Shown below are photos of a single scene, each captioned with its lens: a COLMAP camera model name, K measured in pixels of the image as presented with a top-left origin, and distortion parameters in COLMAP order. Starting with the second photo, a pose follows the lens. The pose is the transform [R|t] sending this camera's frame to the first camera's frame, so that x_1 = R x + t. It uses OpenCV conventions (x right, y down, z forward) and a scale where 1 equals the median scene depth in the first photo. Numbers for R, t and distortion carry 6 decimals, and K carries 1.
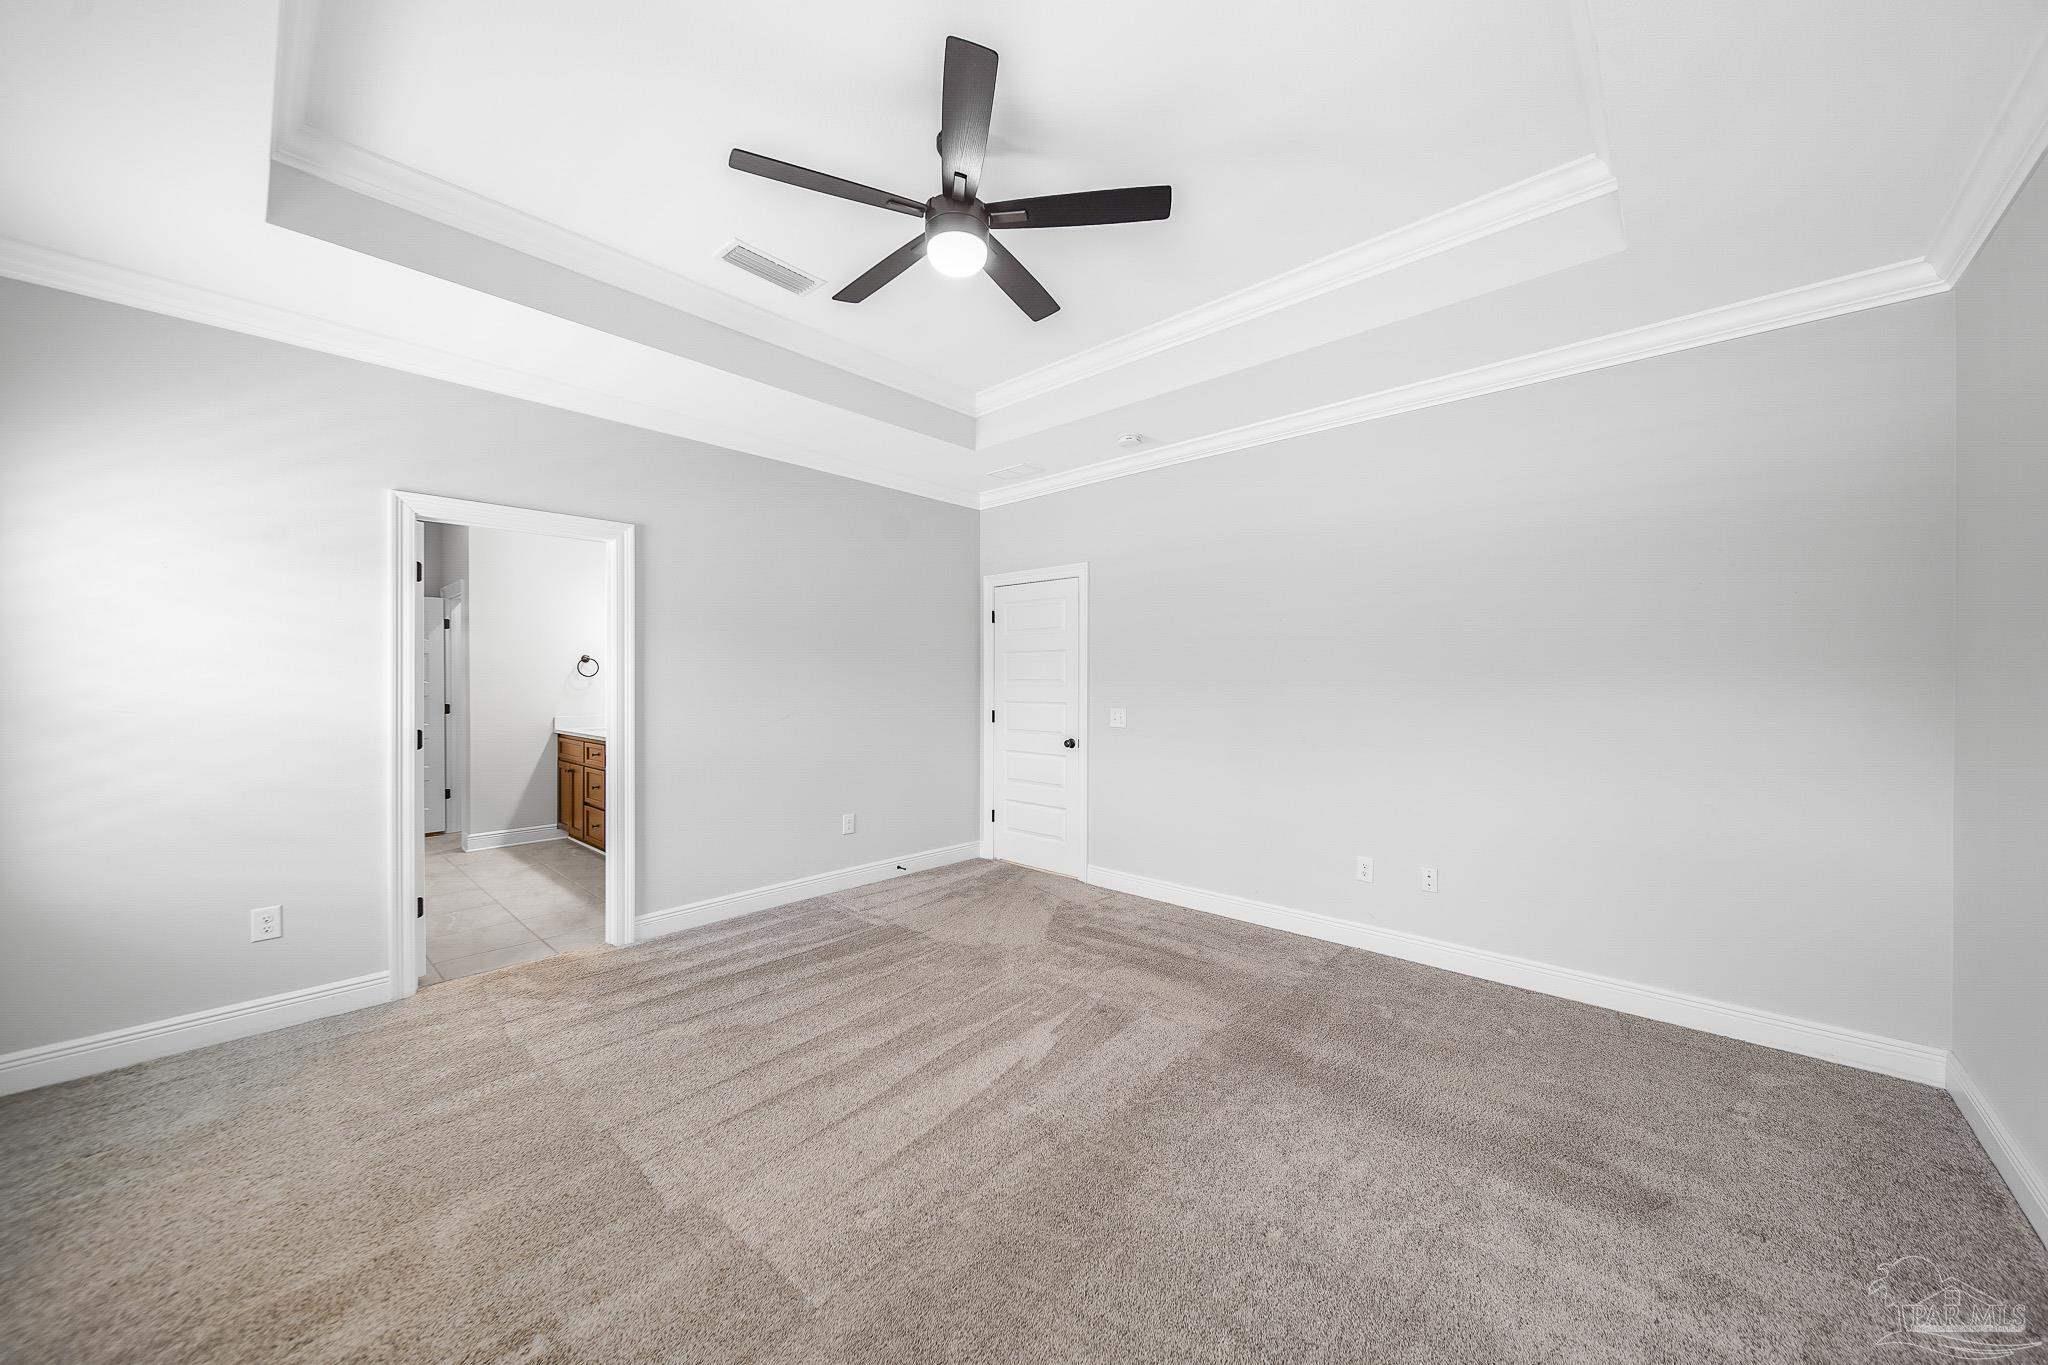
lens RADIAL K [[744.7, 0, 1039.8], [0, 744.7, 685.8], [0, 0, 1]] dist [0.001460, -0.000388]
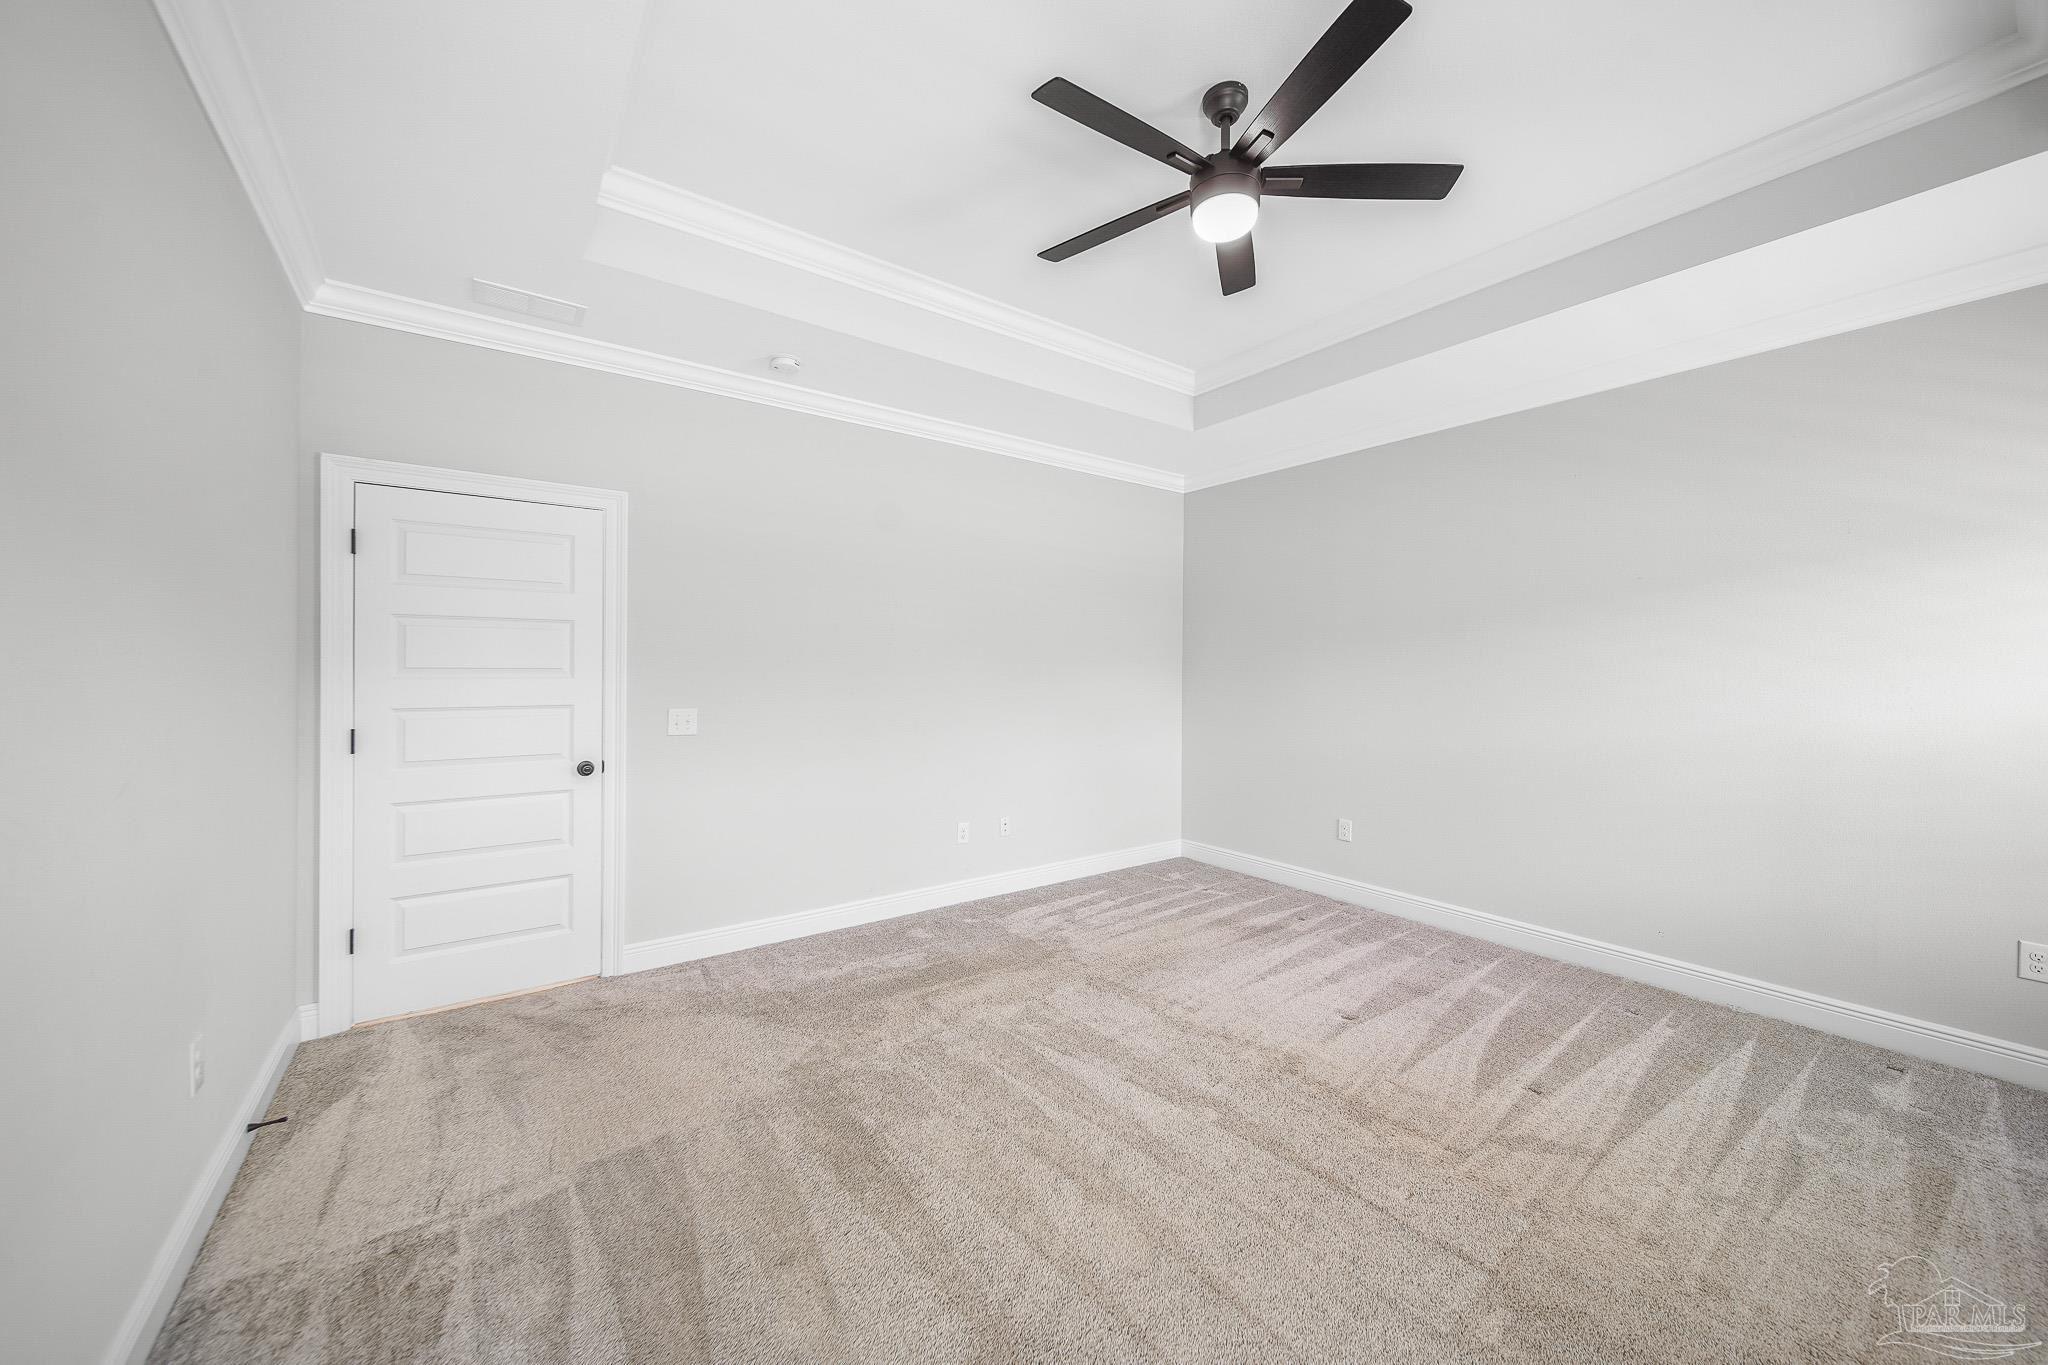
lens RADIAL K [[744.7, 0, 1015.6], [0, 744.7, 673.5], [0, 0, 1]] dist [0.001460, -0.000388]
pose [[0.200502, -0.000970, 0.979693, -0.529822], [0.007800, 0.999969, -0.000606, -0.001050], [-0.979662, 0.007764, 0.200503, 0.530849]]
